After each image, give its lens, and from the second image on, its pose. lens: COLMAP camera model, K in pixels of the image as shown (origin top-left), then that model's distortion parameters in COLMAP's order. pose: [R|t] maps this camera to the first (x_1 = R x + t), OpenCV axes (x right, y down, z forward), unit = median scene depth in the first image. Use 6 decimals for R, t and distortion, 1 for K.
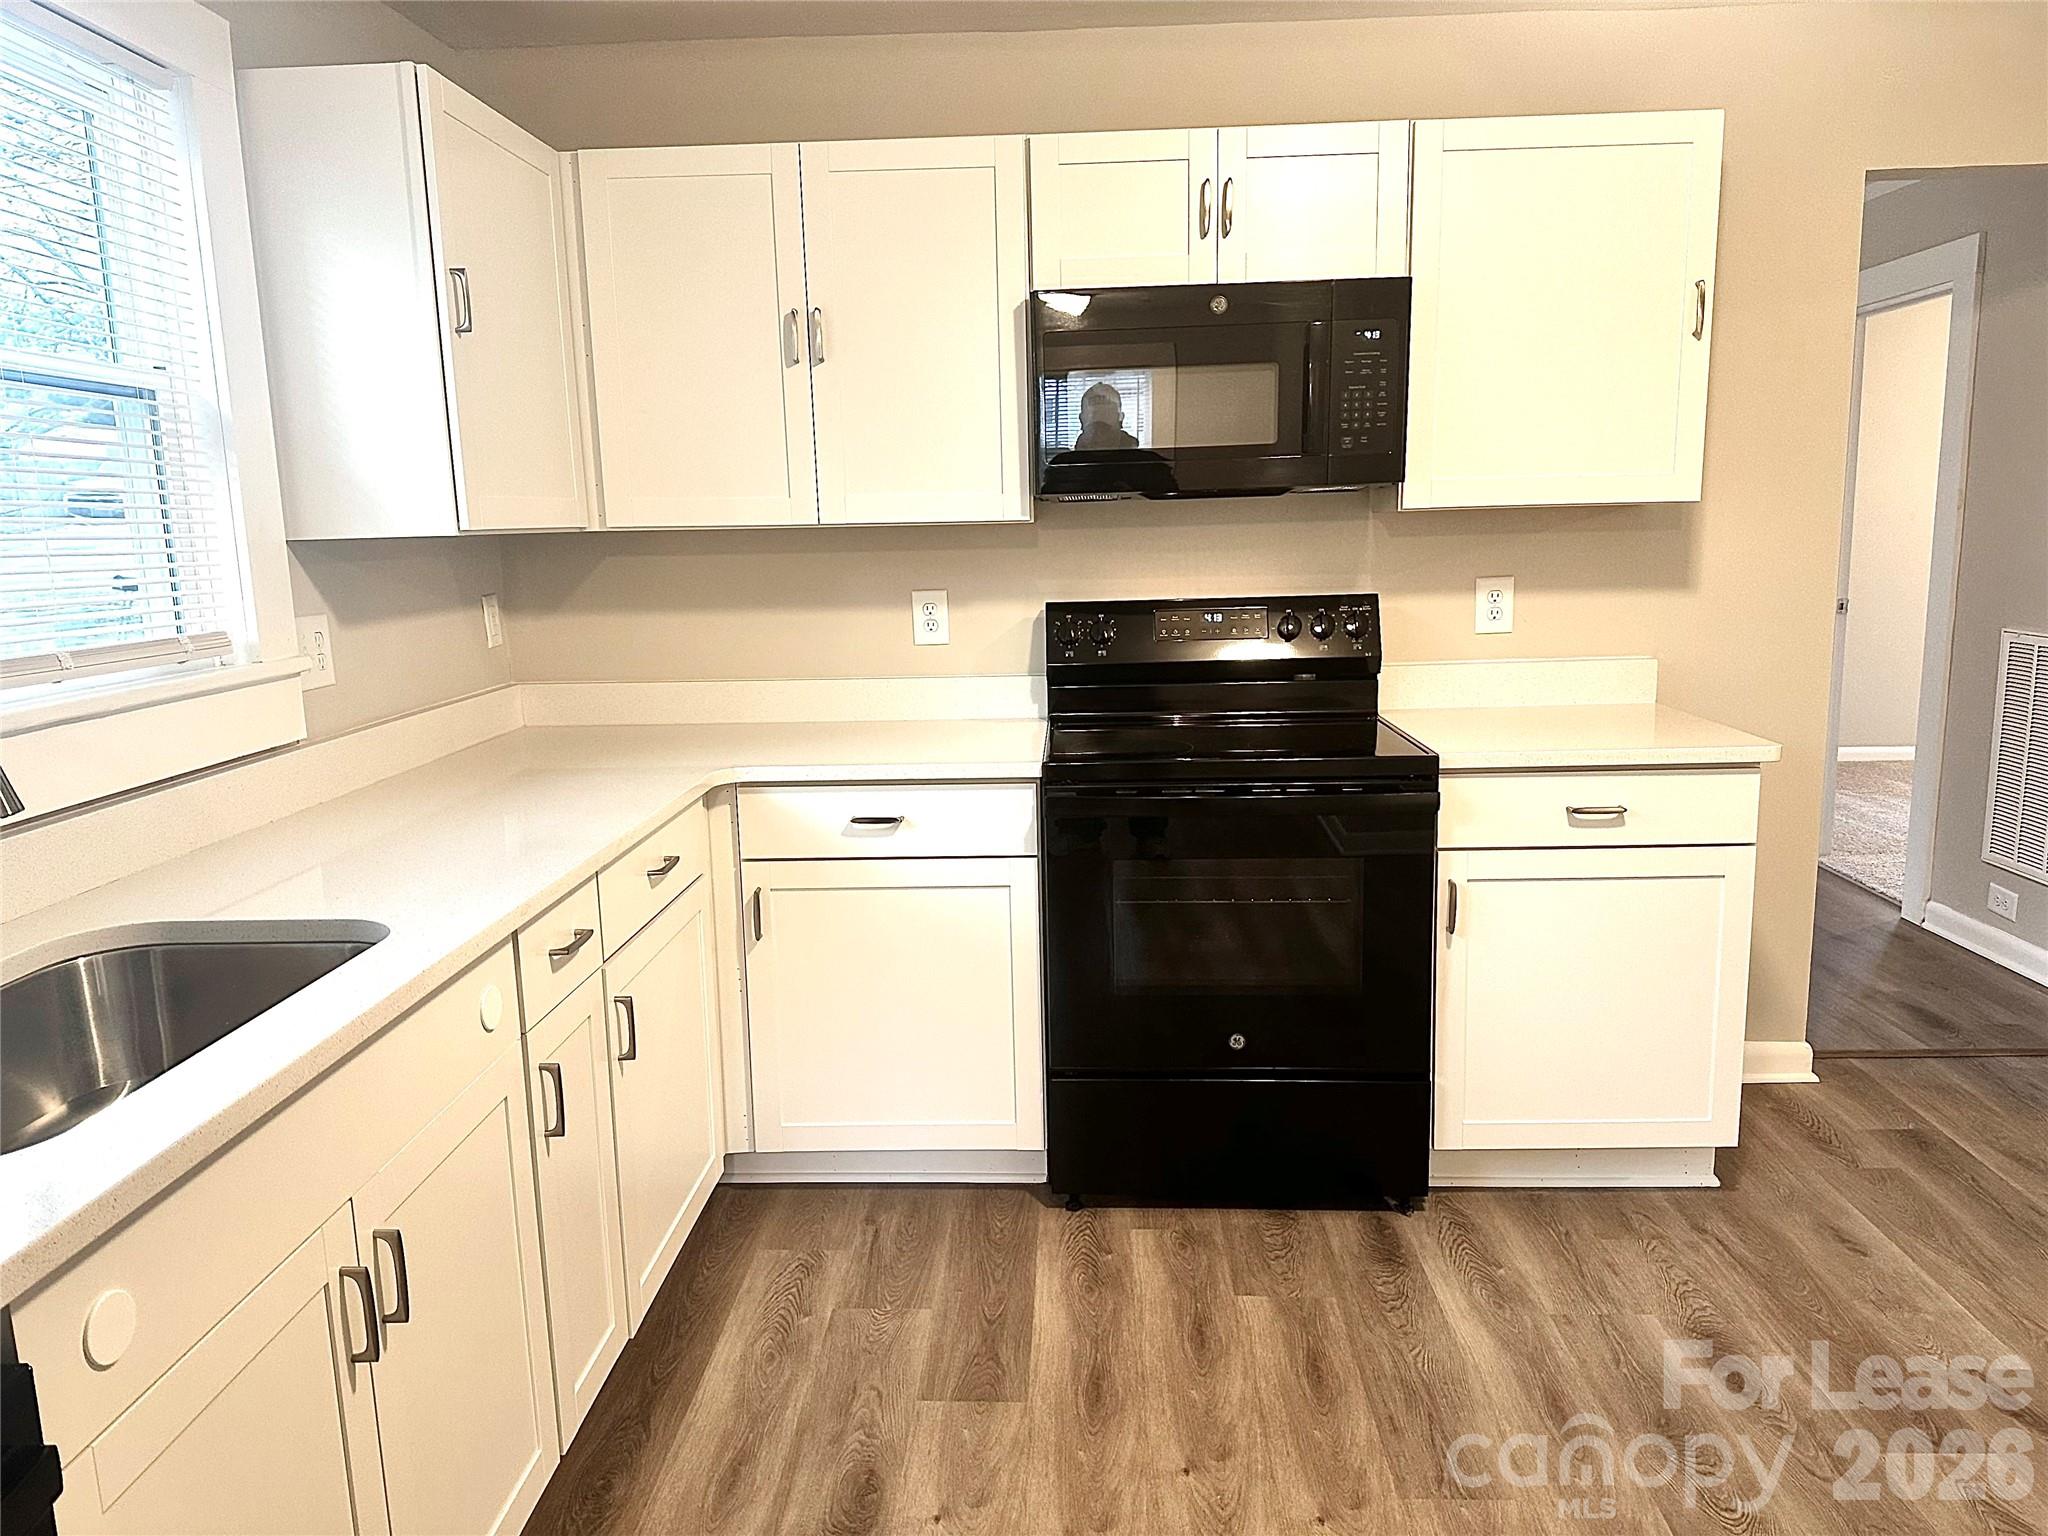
lens RADIAL K [[1430.7, 0, 1033.4], [0, 1430.7, 770.0], [0, 0, 1]] dist [0.075763, -0.099891]
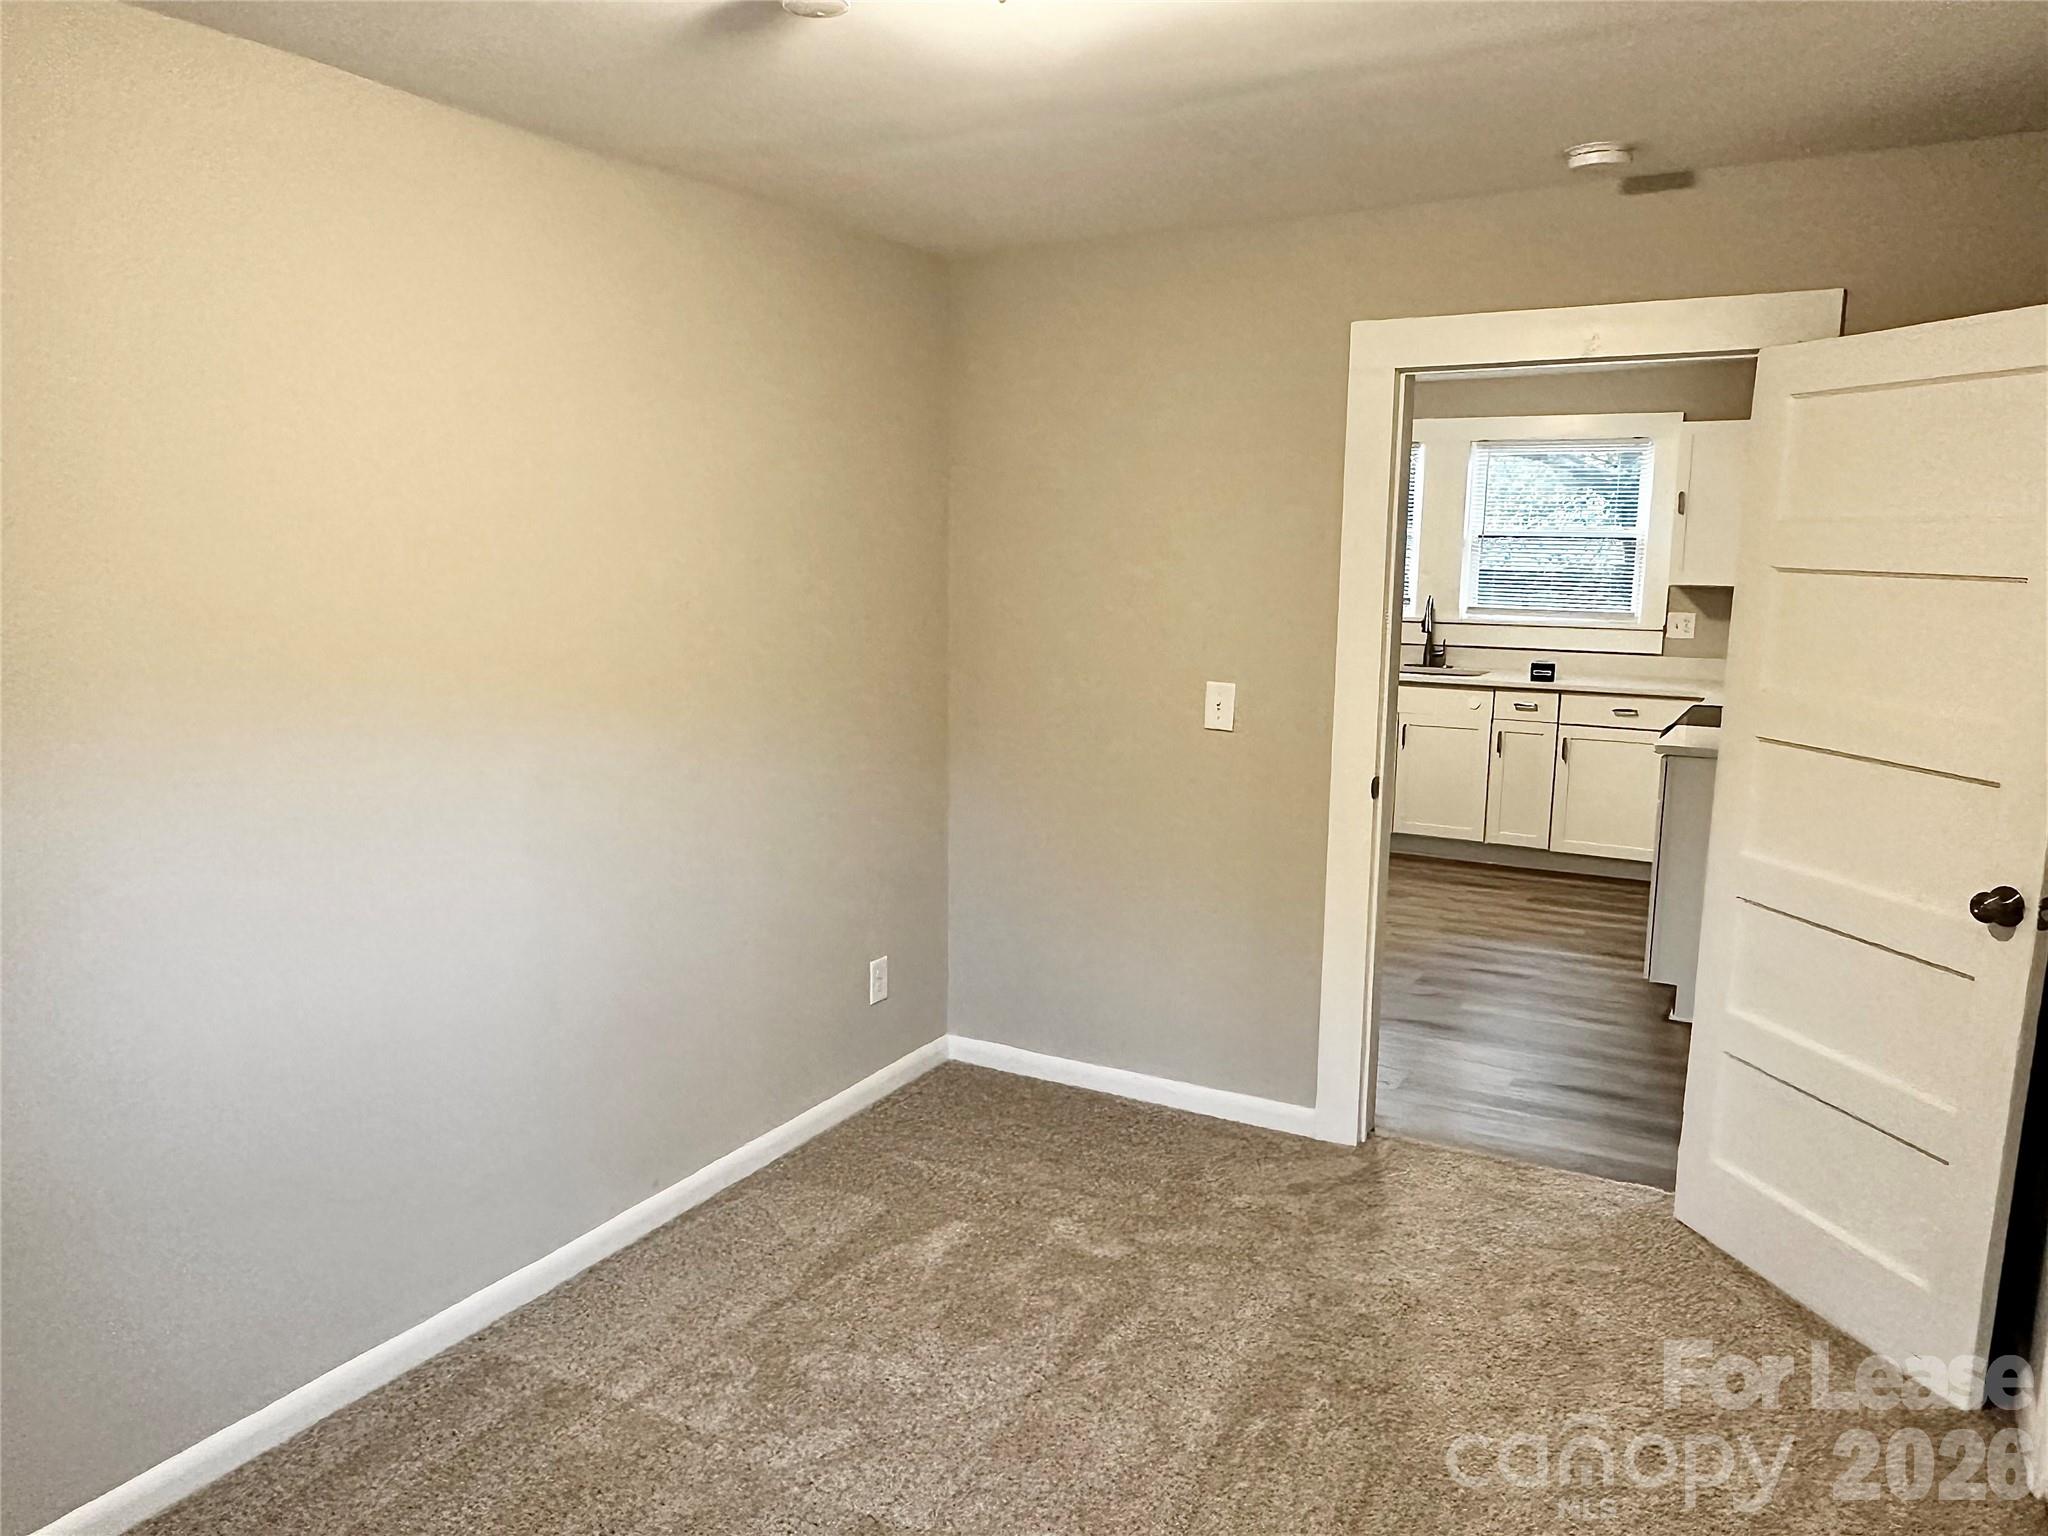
lens RADIAL K [[1438.6, 0, 1020.1], [0, 1438.6, 781.2], [0, 0, 1]] dist [0.006953, 0.007538]
pose [[-0.471053, 0.165530, -0.866434, 2.374911], [-0.145252, 0.954272, 0.261280, -0.312986], [0.870064, 0.248928, -0.425469, 1.071219]]
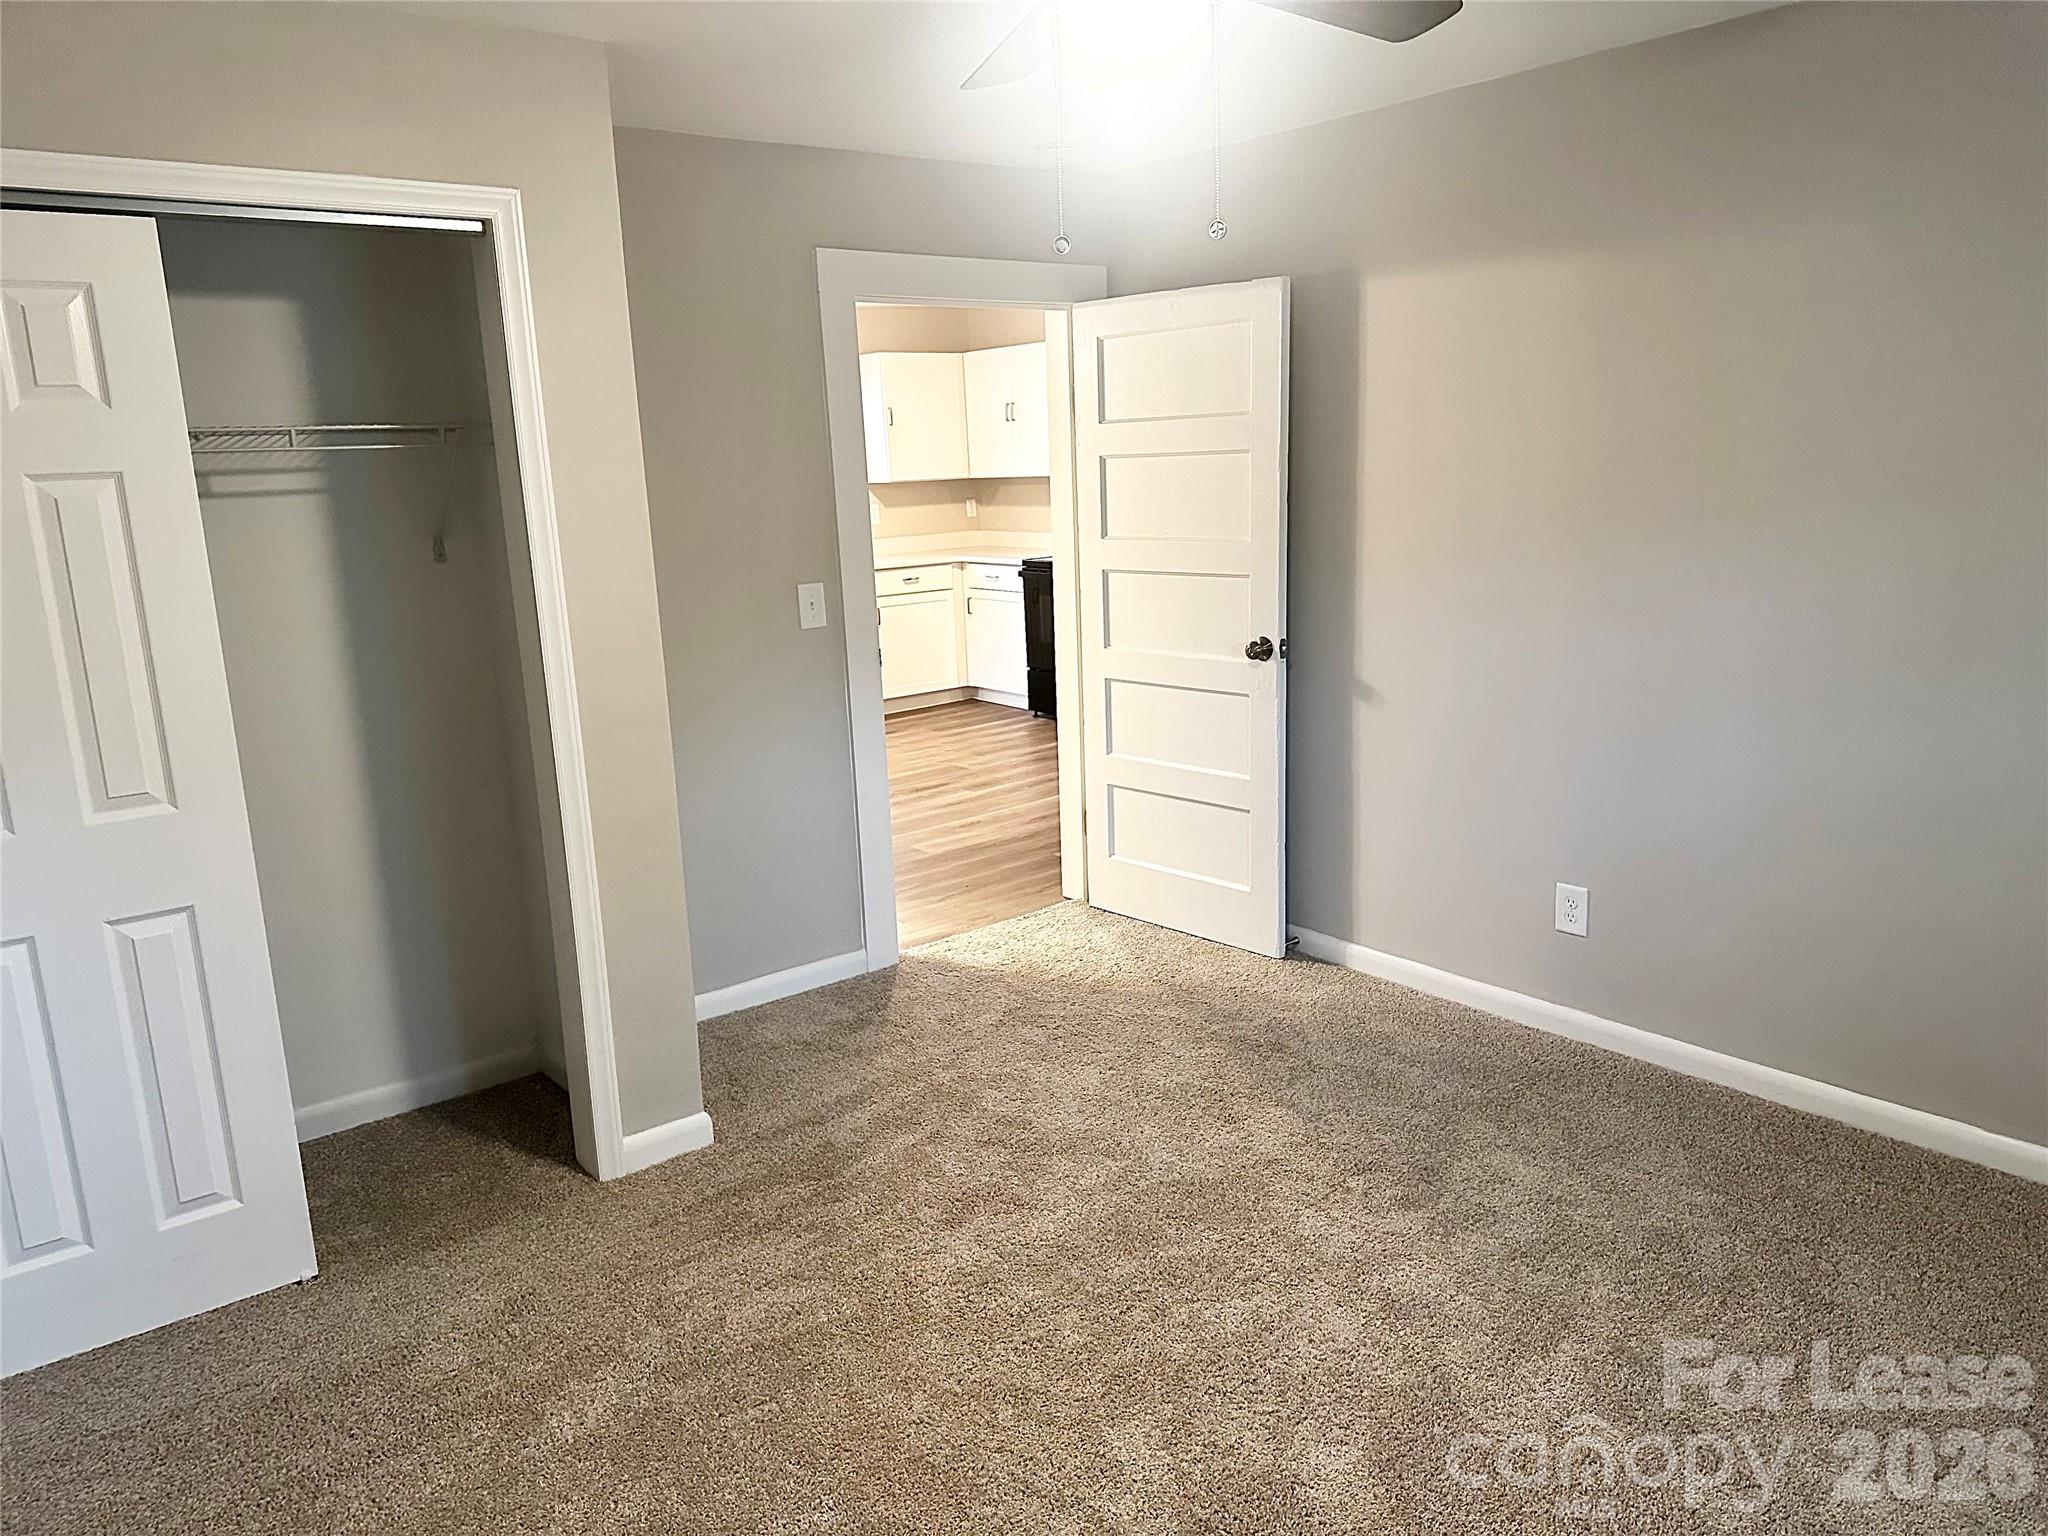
lens RADIAL K [[1430.7, 0, 1033.4], [0, 1430.7, 770.0], [0, 0, 1]] dist [0.075763, -0.099891]
pose [[0.644068, 0.165849, -0.746773, 2.365561], [-0.104320, 0.986137, 0.129036, 0.040436], [0.757821, -0.005204, 0.652441, -0.961082]]
